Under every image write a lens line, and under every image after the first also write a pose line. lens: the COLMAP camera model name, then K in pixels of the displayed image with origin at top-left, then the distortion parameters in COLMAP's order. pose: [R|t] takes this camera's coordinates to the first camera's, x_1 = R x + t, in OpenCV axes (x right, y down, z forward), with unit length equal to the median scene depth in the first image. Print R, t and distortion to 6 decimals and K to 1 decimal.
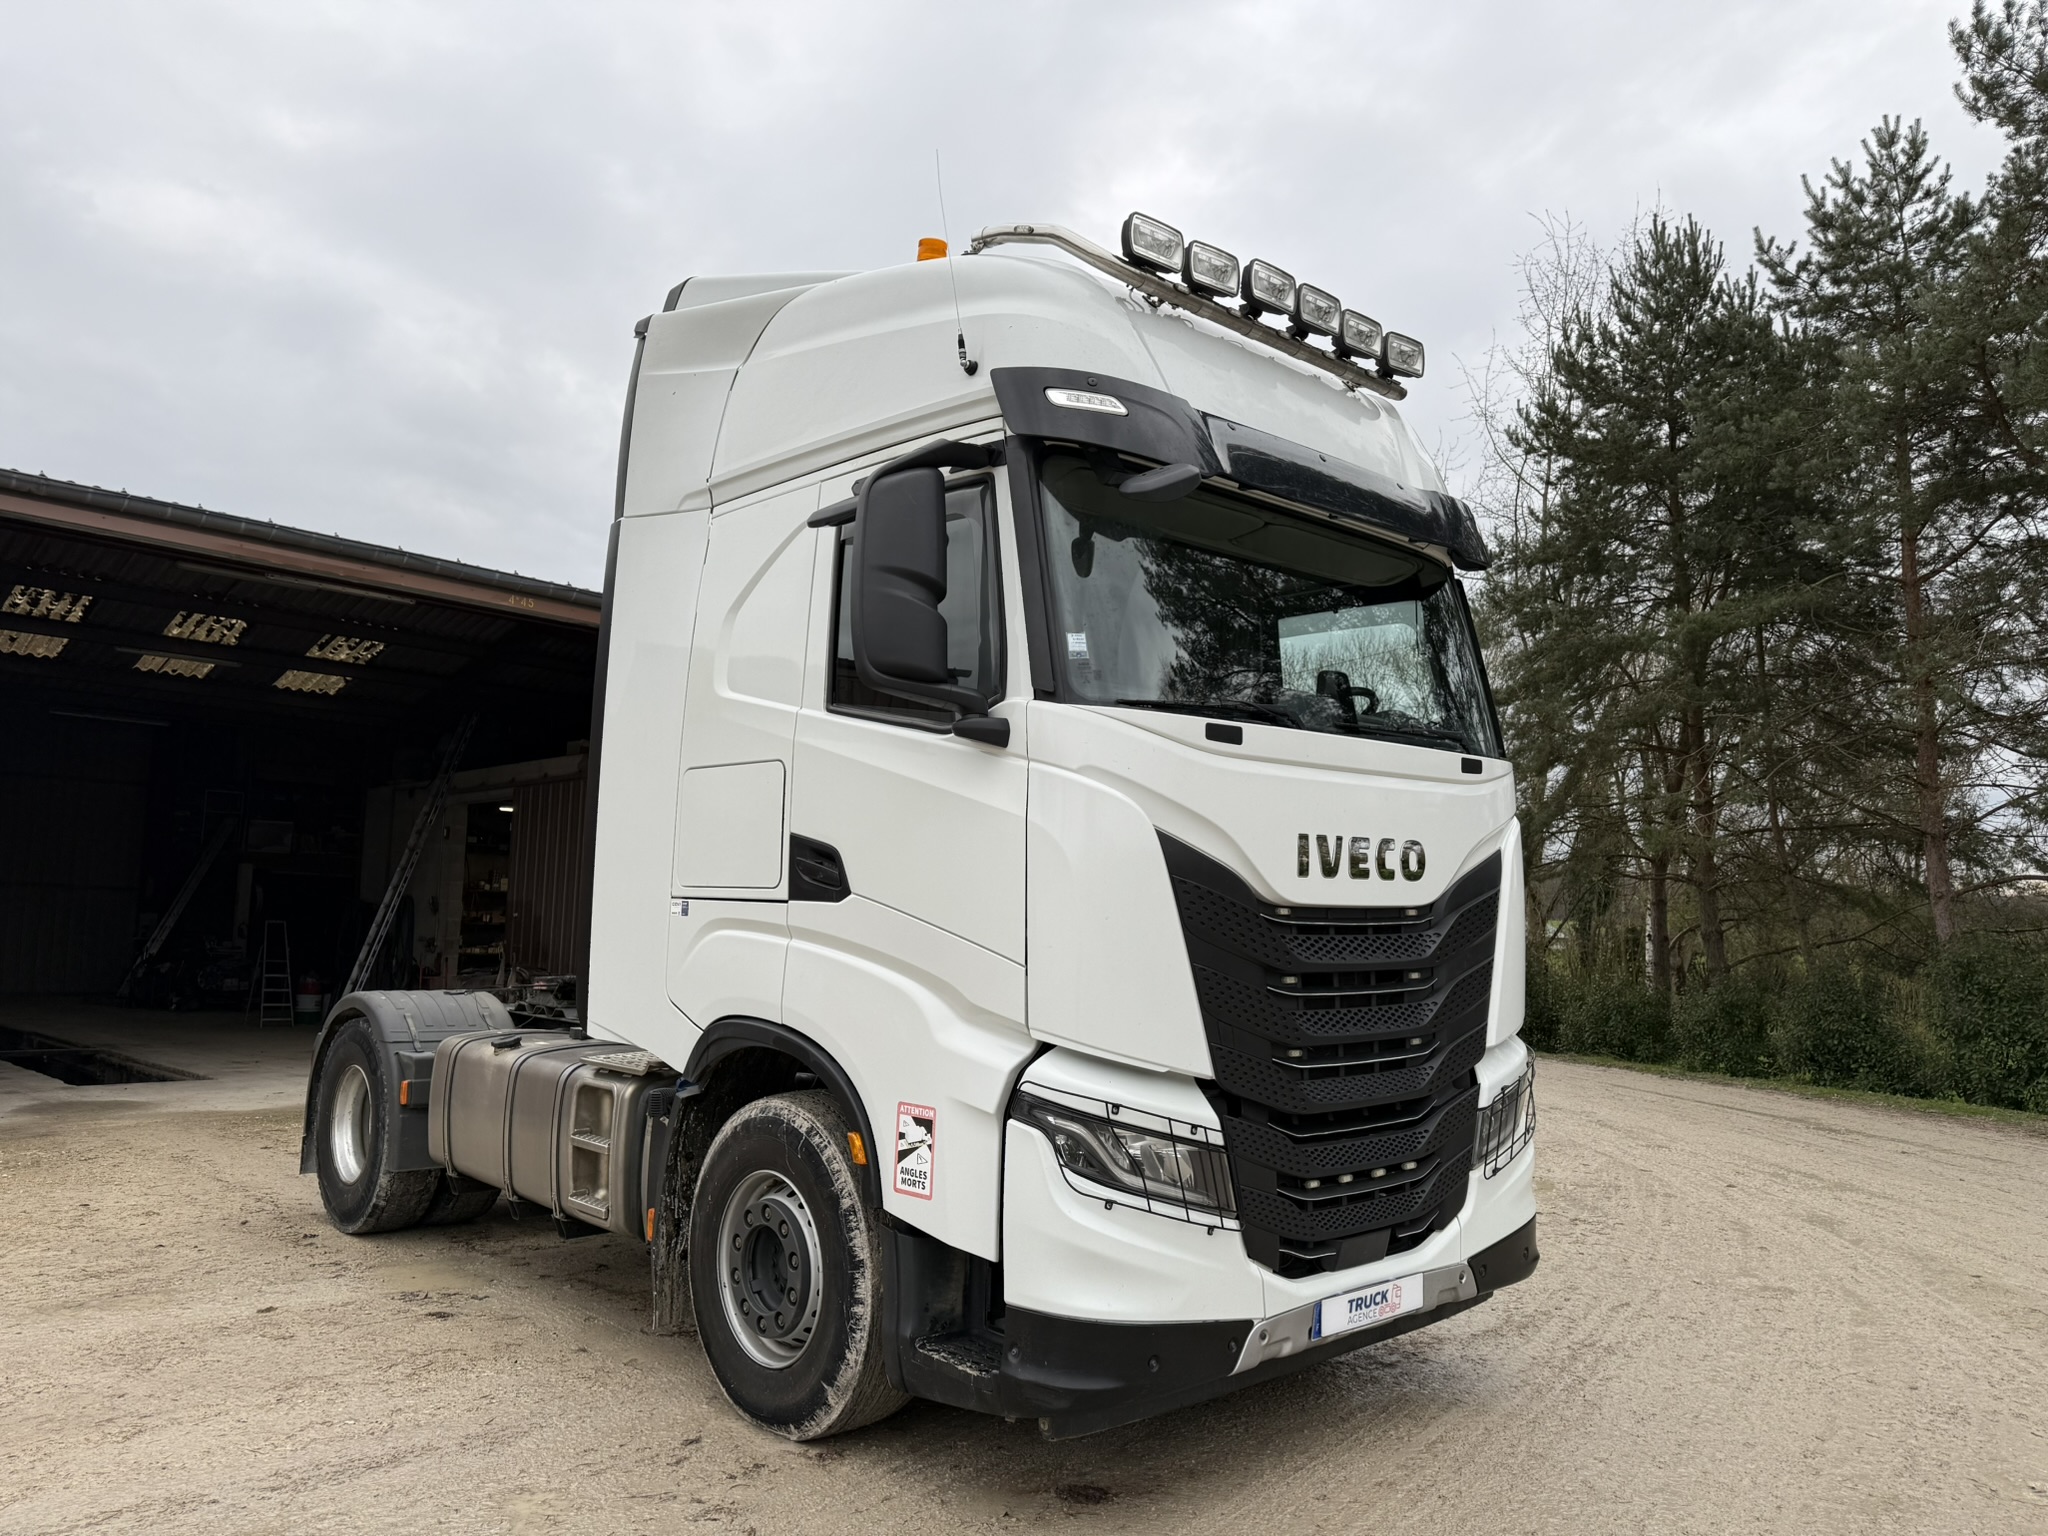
lens RADIAL K [[1435.3, 0, 1024.2], [0, 1435.3, 776.0], [0, 0, 1]] dist [0.030541, -0.032973]
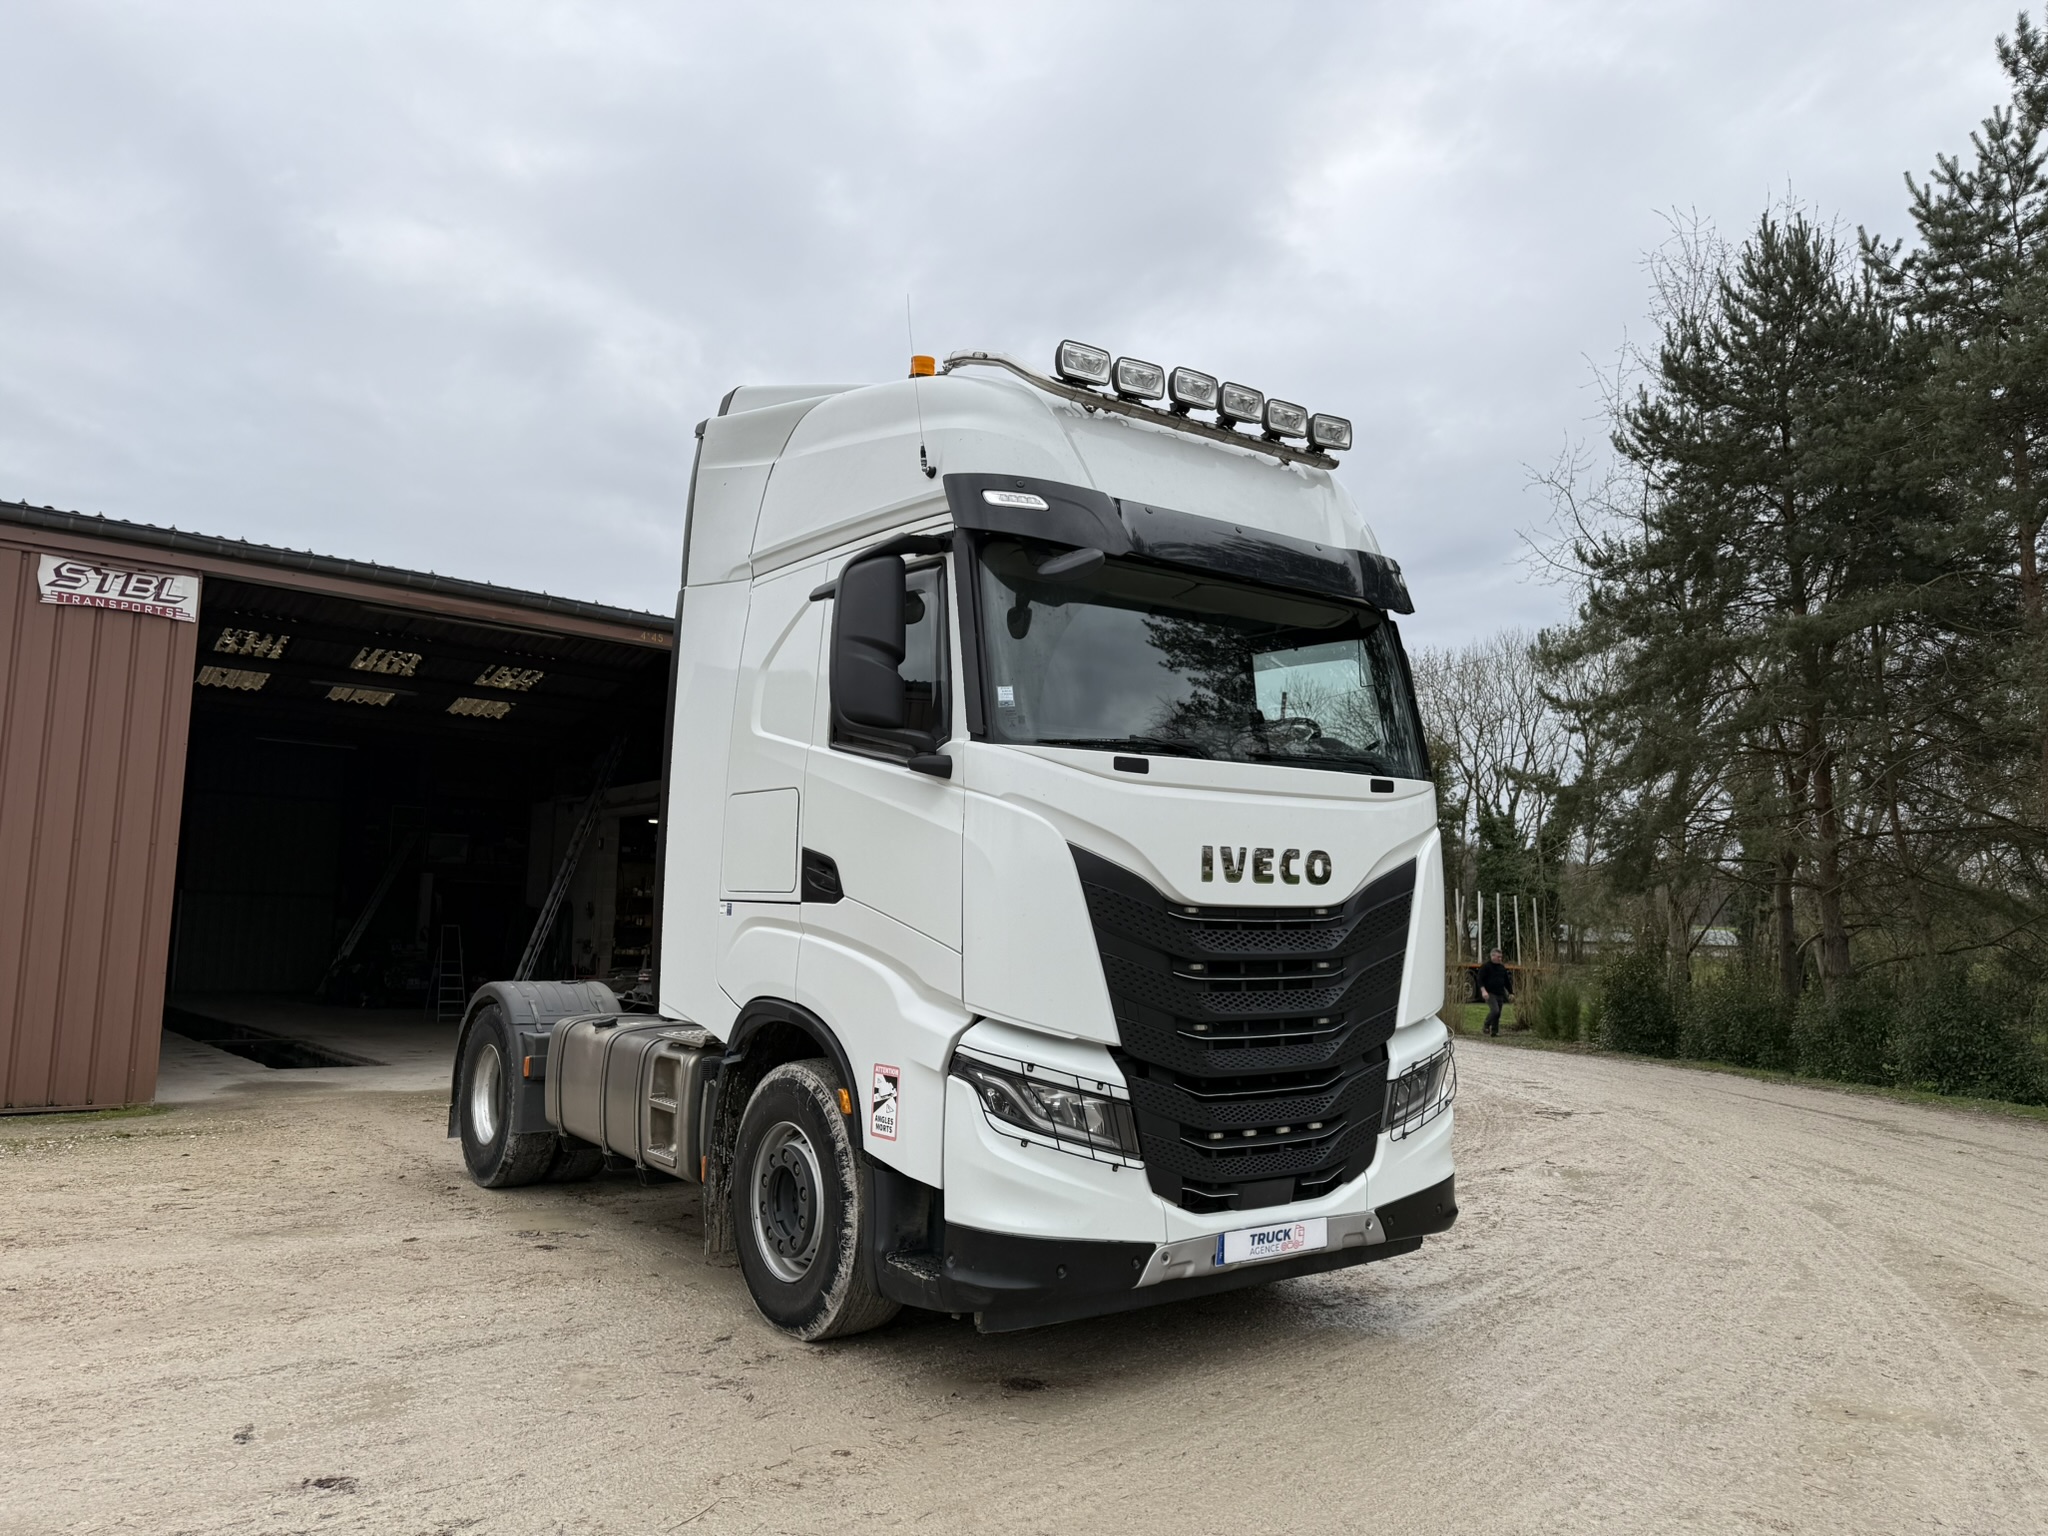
lens RADIAL K [[1435.3, 0, 1018.6], [0, 1435.3, 757.9], [0, 0, 1]] dist [0.030541, -0.032973]
pose [[0.993897, -0.012706, -0.109576, 0.146754], [0.010843, 0.999787, -0.017578, -0.012339], [0.109776, 0.016283, 0.993823, -0.190459]]
